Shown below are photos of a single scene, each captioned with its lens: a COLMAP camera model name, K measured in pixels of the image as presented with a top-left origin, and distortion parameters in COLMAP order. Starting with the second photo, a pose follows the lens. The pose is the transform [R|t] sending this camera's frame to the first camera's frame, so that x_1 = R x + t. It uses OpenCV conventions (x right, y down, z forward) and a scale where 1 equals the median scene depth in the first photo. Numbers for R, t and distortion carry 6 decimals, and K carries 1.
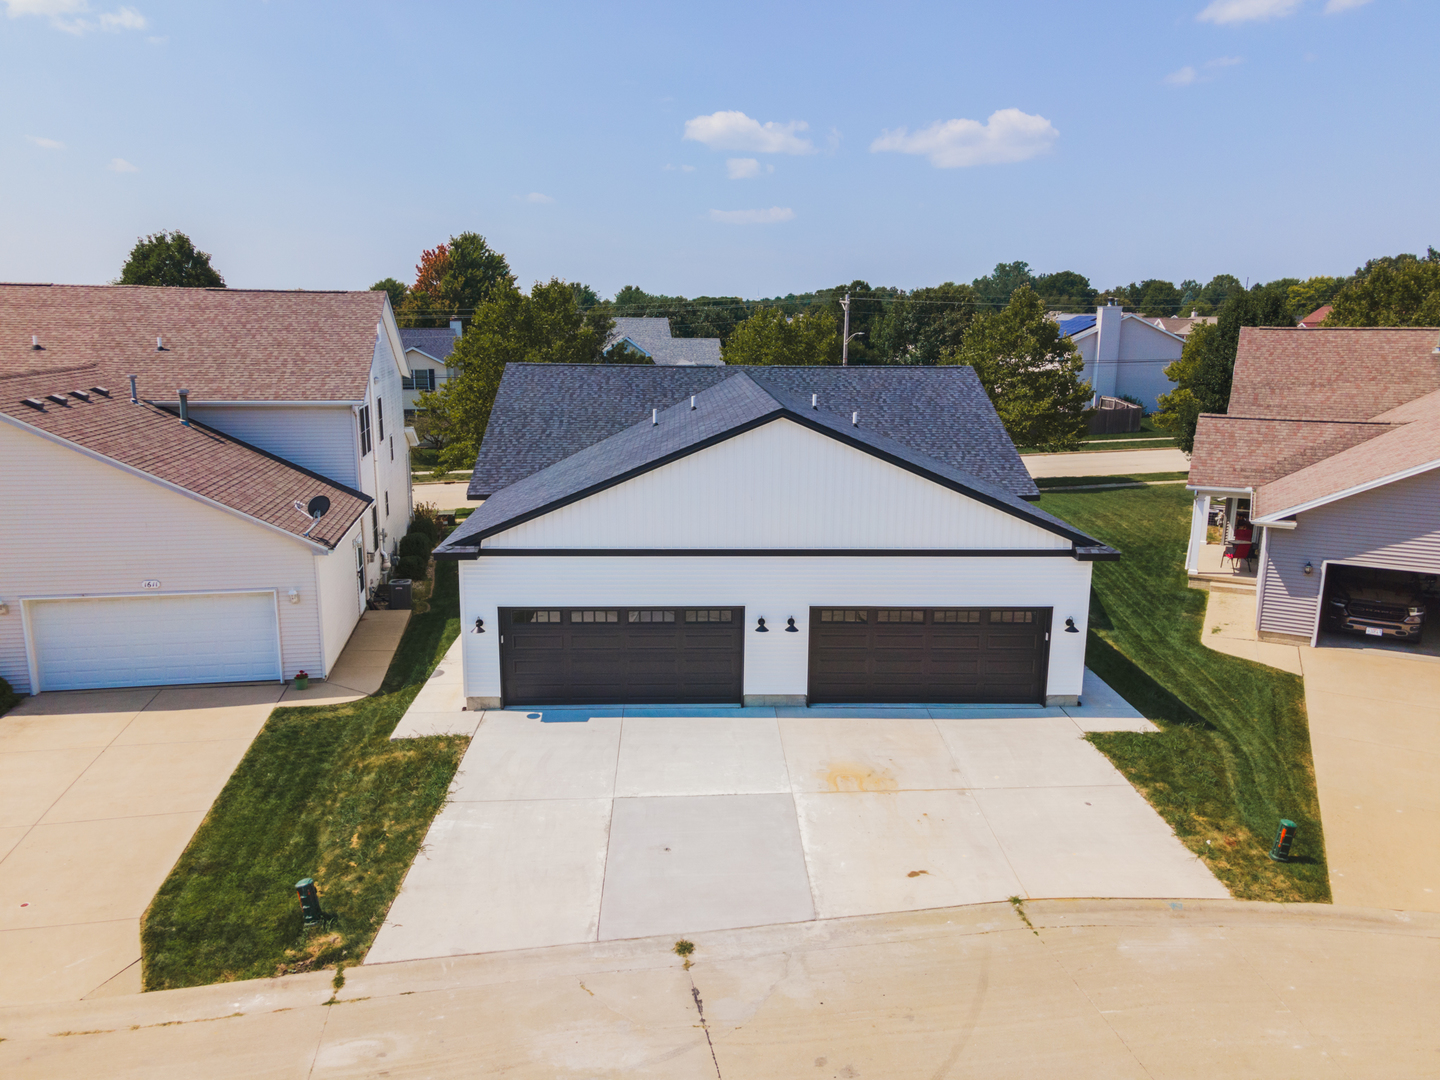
lens RADIAL K [[1045.9, 0, 720.0], [0, 1045.9, 540.0], [0, 0, 1]] dist [0.038289, 0.001170]
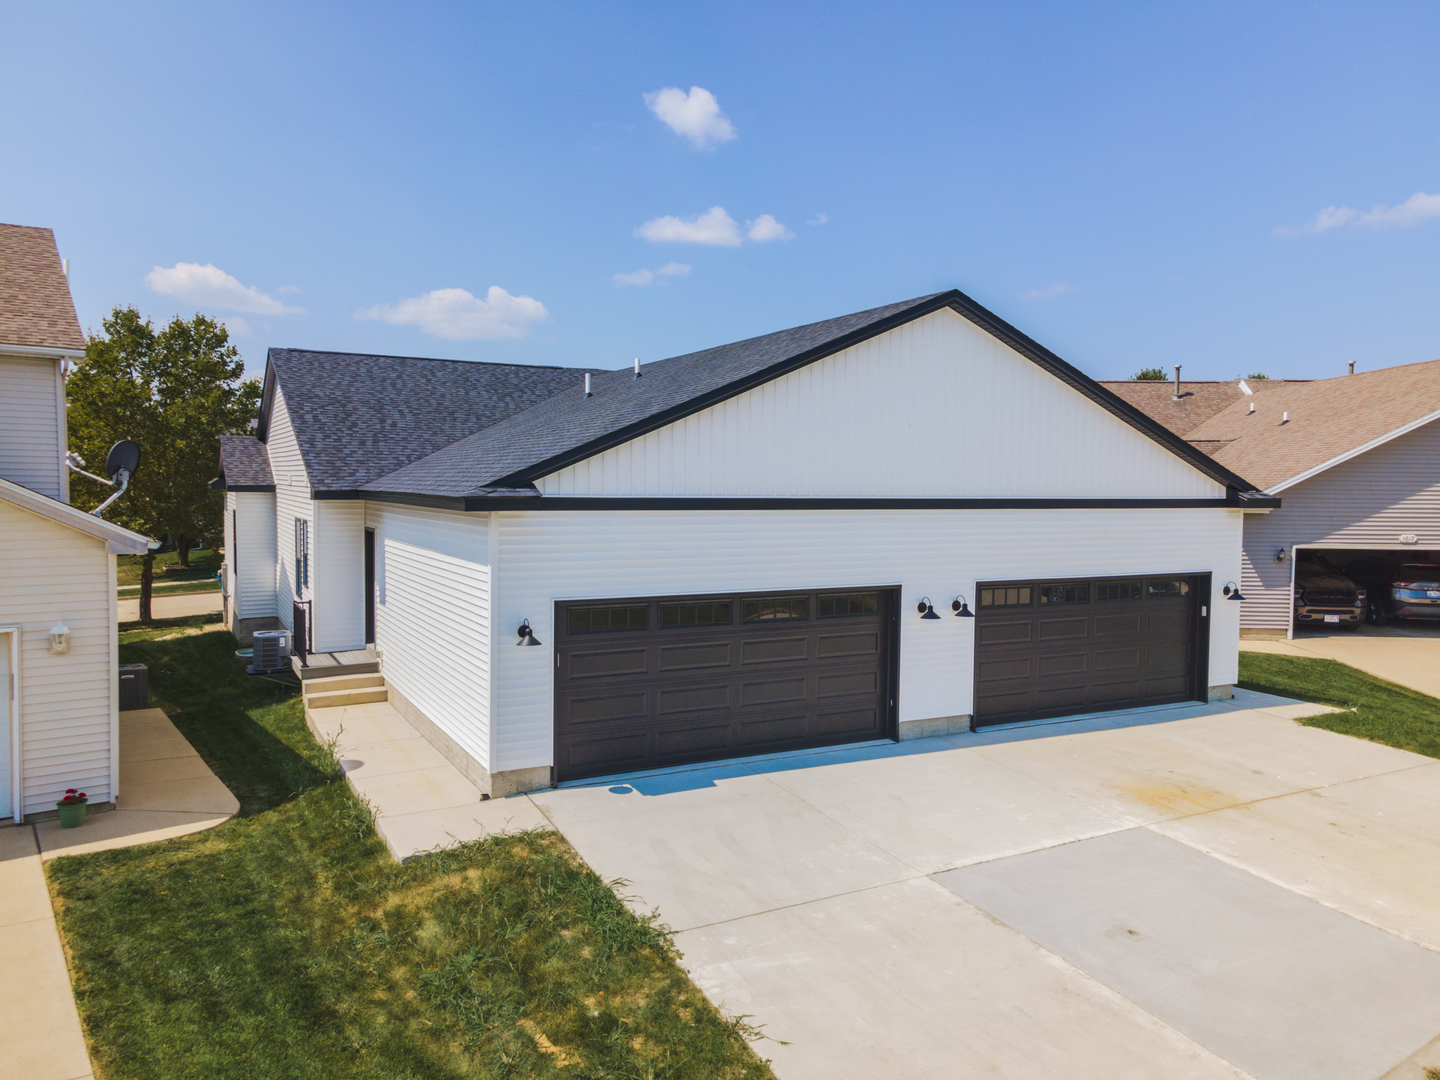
lens RADIAL K [[1045.9, 0, 720.0], [0, 1045.9, 540.0], [0, 0, 1]] dist [0.038289, 0.001170]
pose [[0.898812, -0.022860, 0.437737, -0.371888], [0.090718, 0.986719, -0.134743, 0.113479], [-0.428843, 0.160820, 0.888949, 0.436900]]
